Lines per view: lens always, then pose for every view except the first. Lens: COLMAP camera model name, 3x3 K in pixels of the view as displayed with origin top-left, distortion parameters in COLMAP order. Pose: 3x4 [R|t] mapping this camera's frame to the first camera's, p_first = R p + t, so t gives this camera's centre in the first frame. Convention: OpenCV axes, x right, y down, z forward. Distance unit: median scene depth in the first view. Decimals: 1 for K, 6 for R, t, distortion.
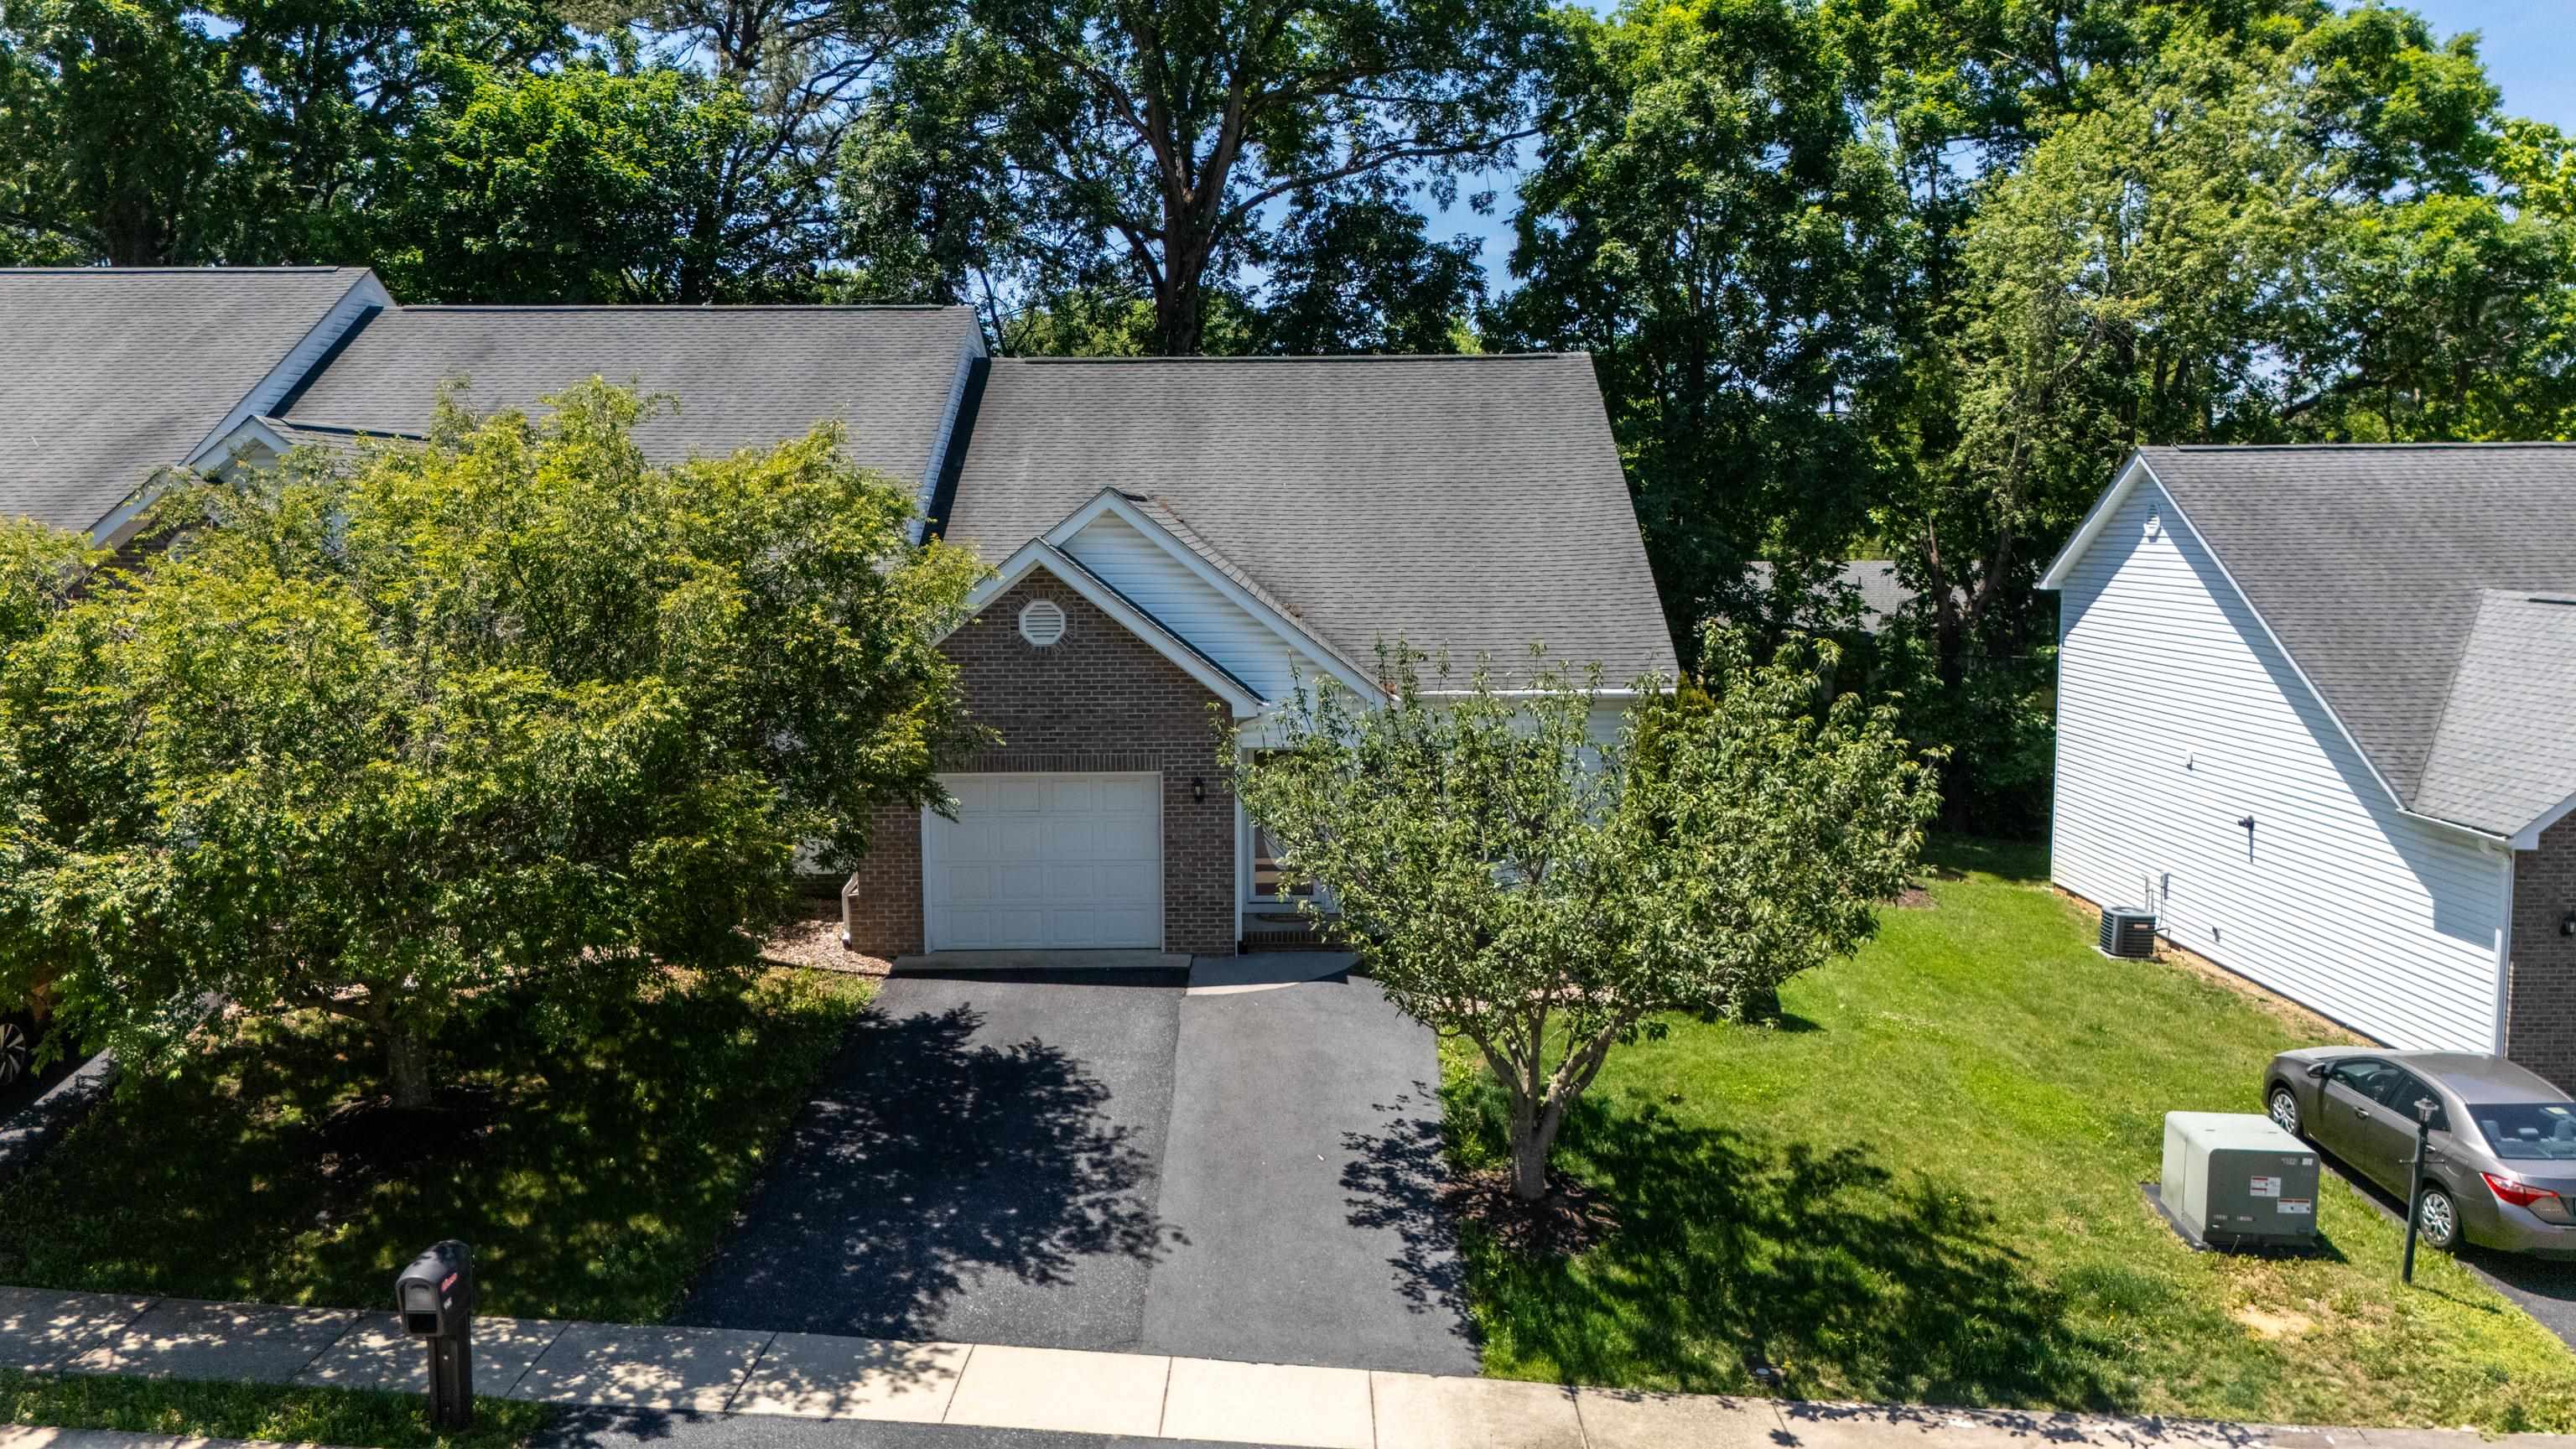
lens RADIAL K [[1917.1, 0, 1285.0], [0, 1917.1, 710.3], [0, 0, 1]] dist [0.069059, -0.061891]
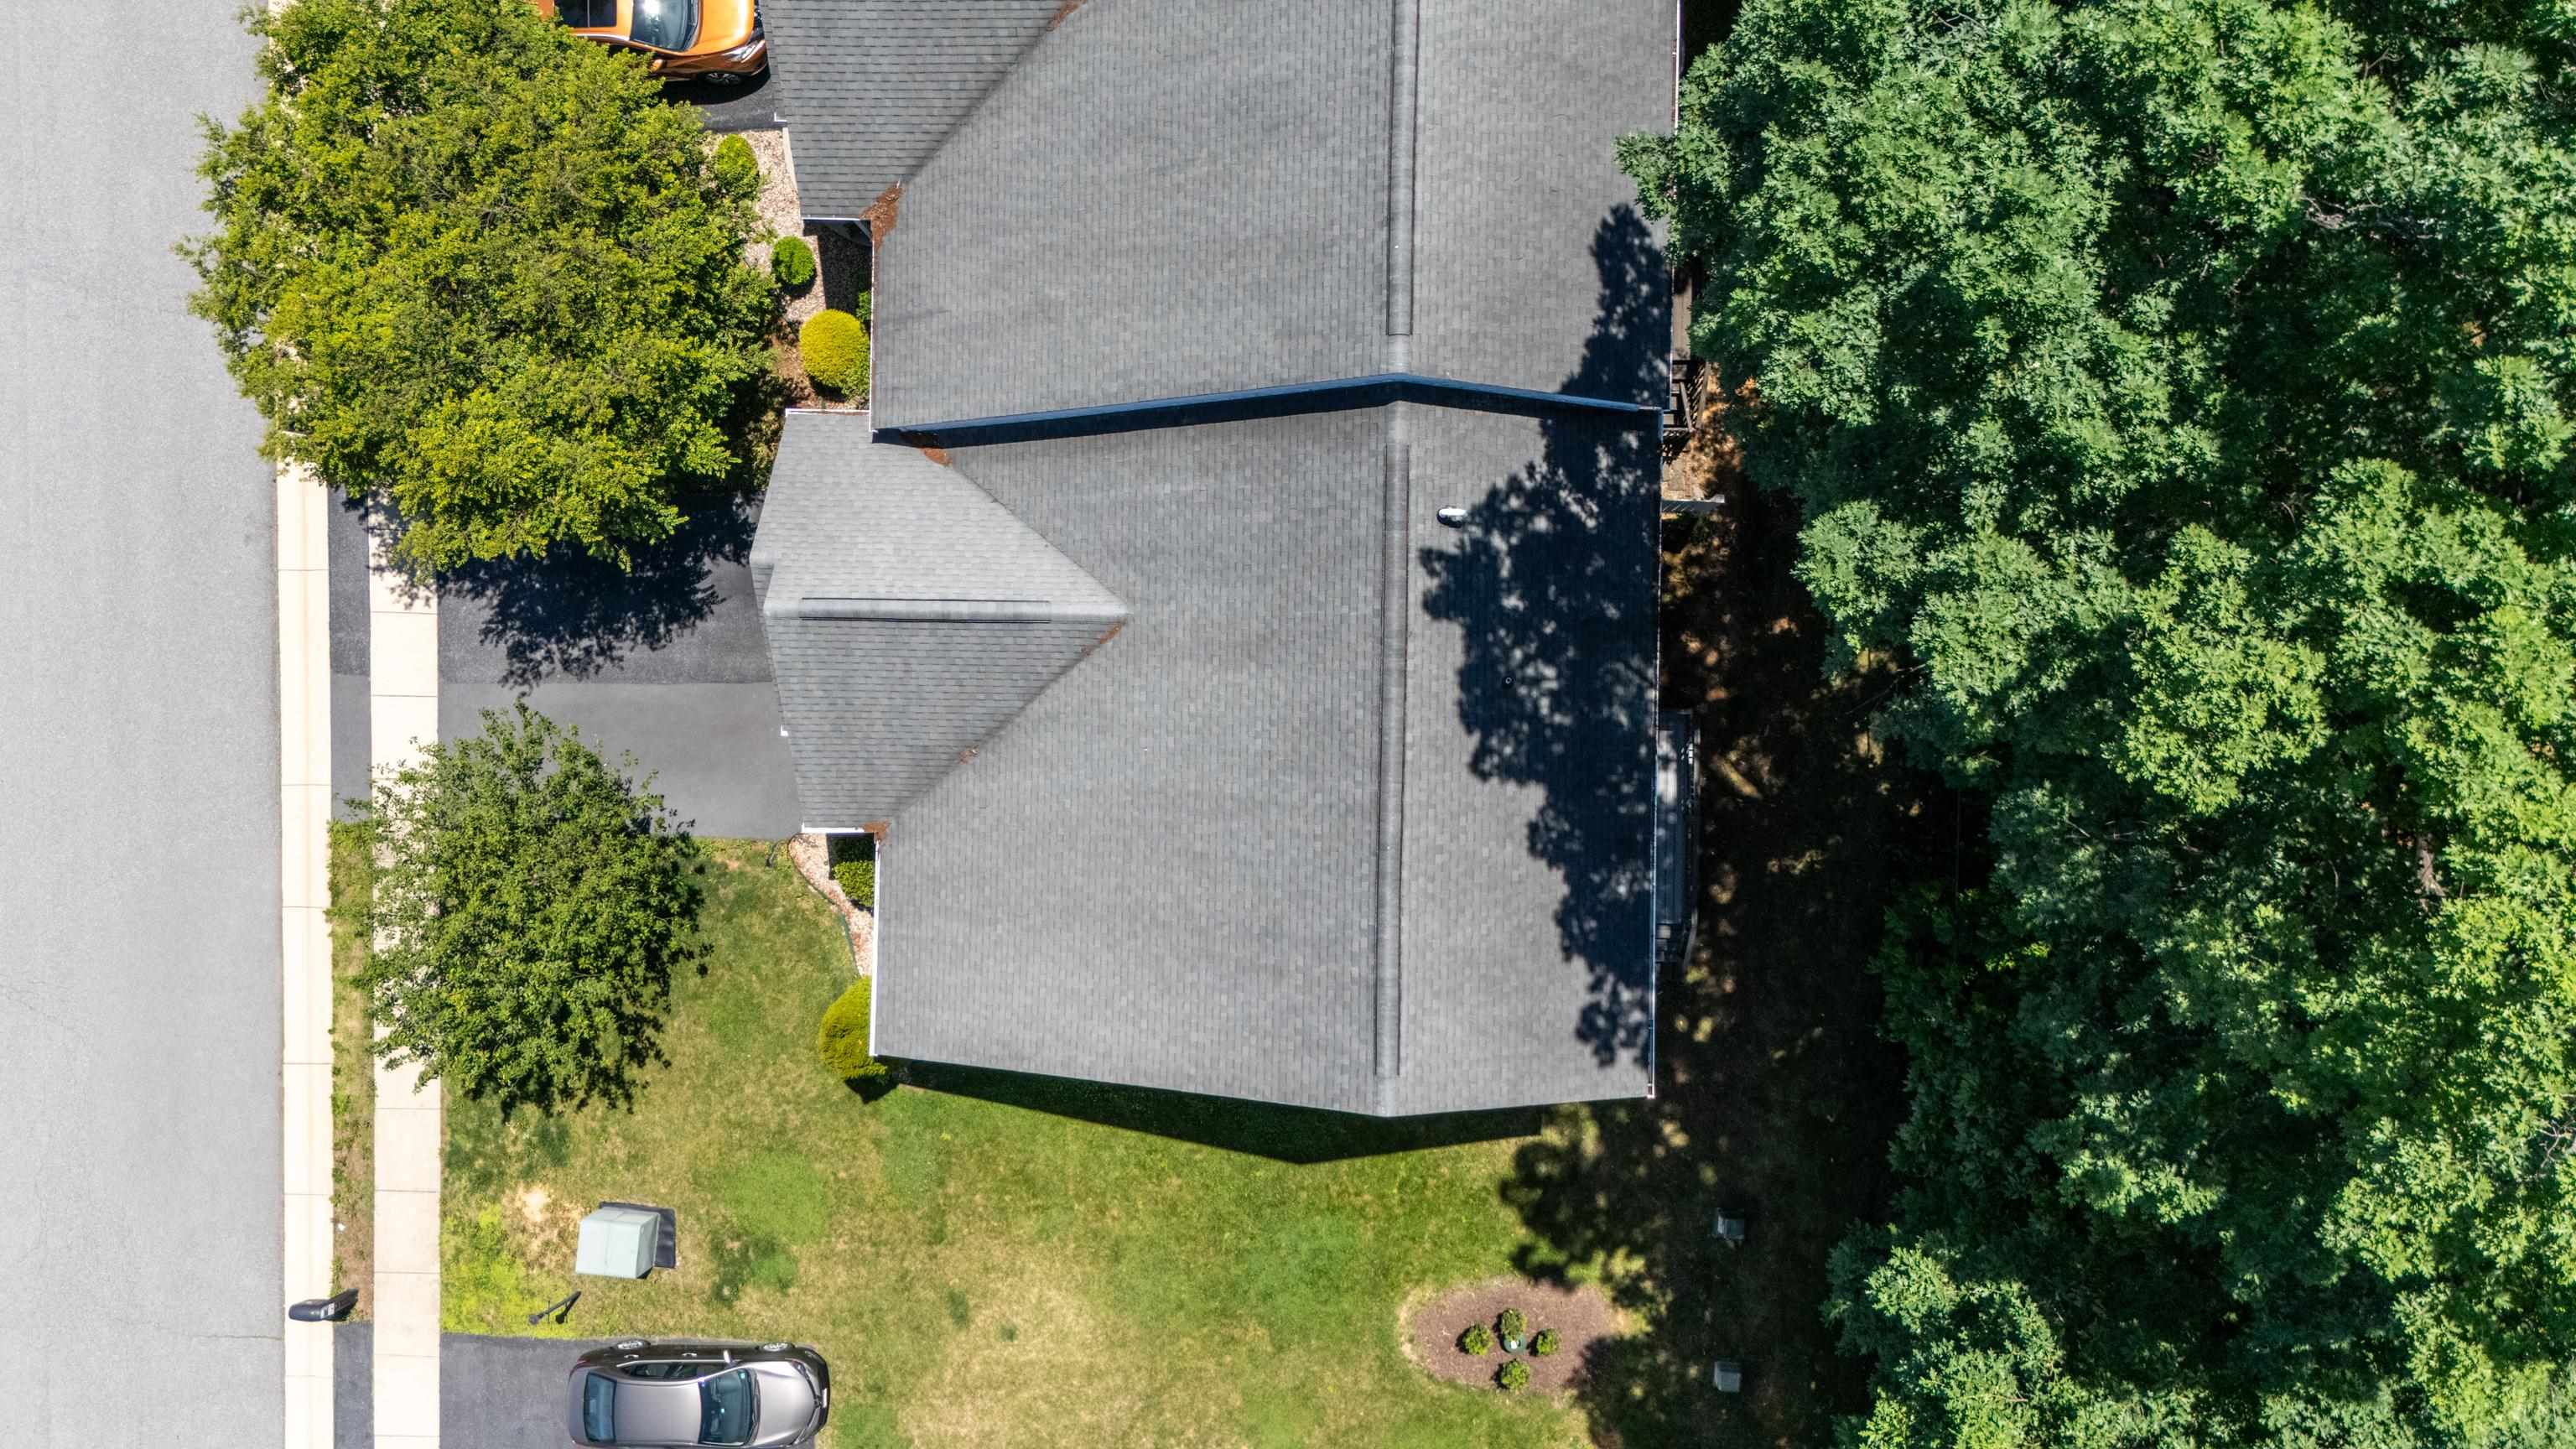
lens RADIAL K [[1903.6, 0, 1288.3], [0, 1903.6, 720.8], [0, 0, 1]] dist [0.070020, -0.065546]
pose [[-0.009685, 0.999836, -0.015320, -0.002131], [-0.072560, 0.014577, 0.997258, -1.763276], [0.997317, 0.010770, 0.072407, 1.567952]]
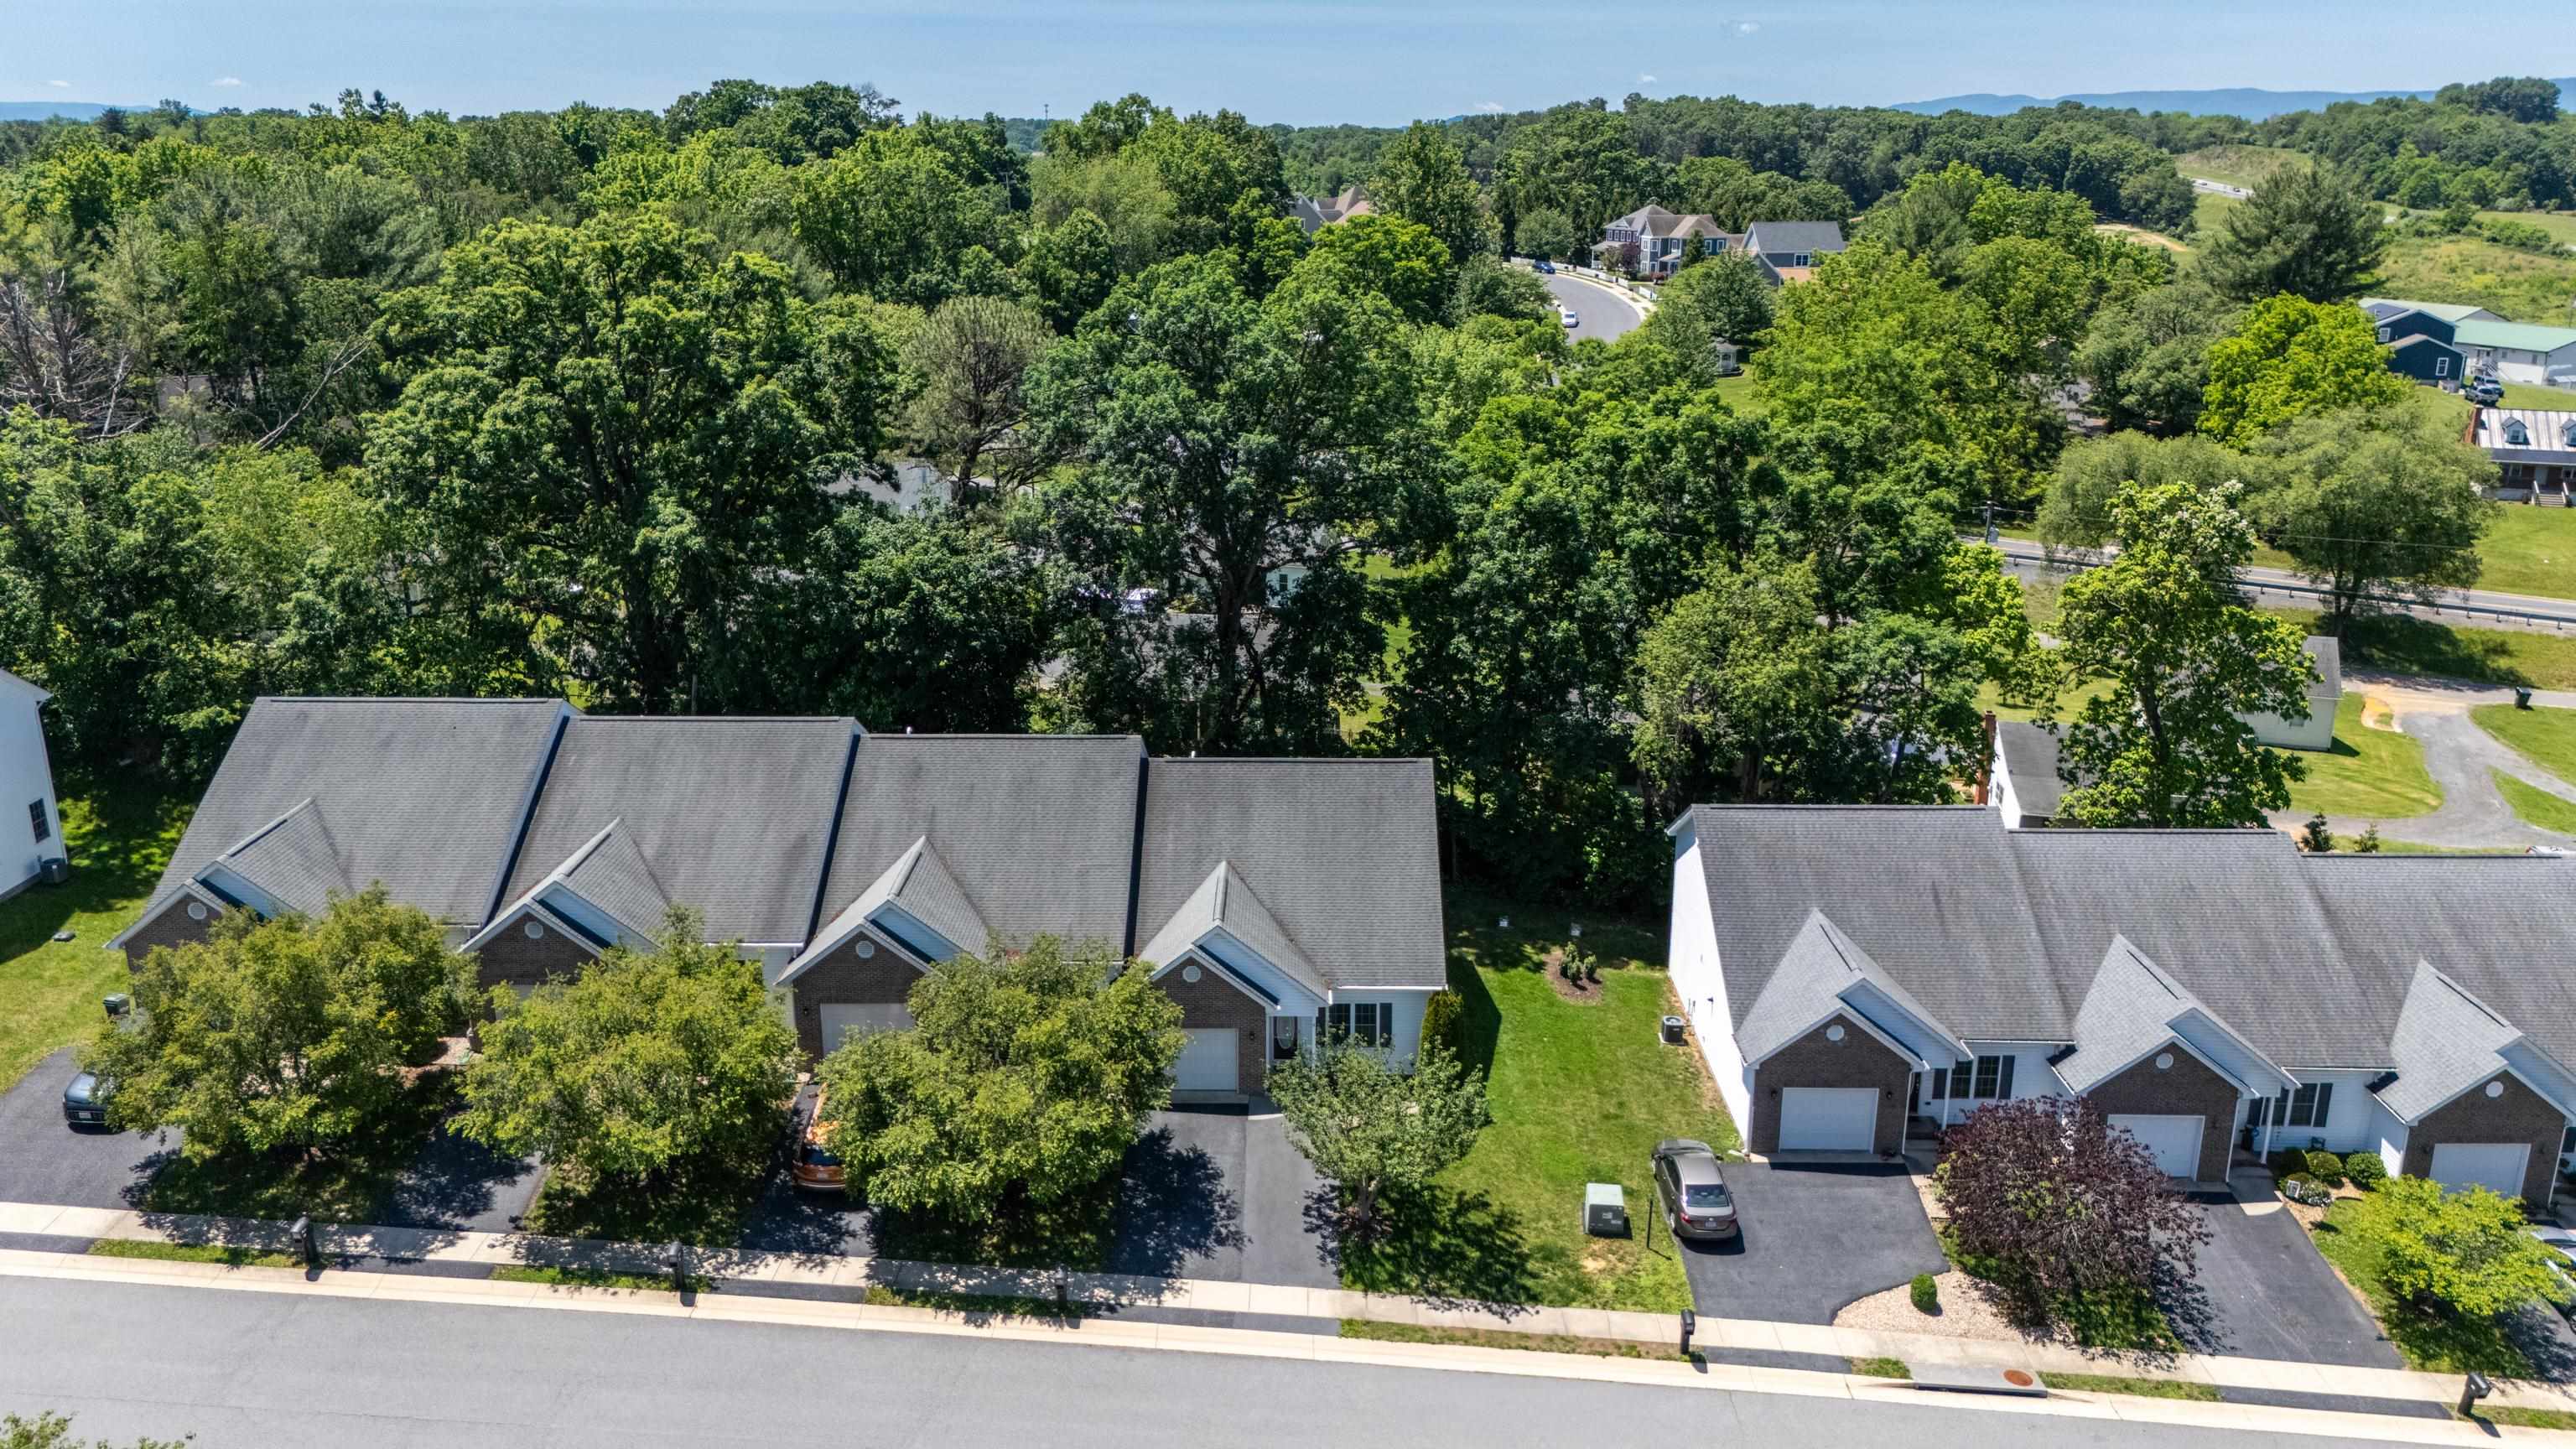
lens RADIAL K [[1872.9, 0, 1280.5], [0, 1872.9, 734.0], [0, 0, 1]] dist [0.067049, -0.079418]
pose [[0.999957, 0.007621, -0.005256, 0.004169], [-0.006457, 0.980984, 0.193980, -1.062272], [0.006634, -0.193938, 0.980991, -1.745007]]
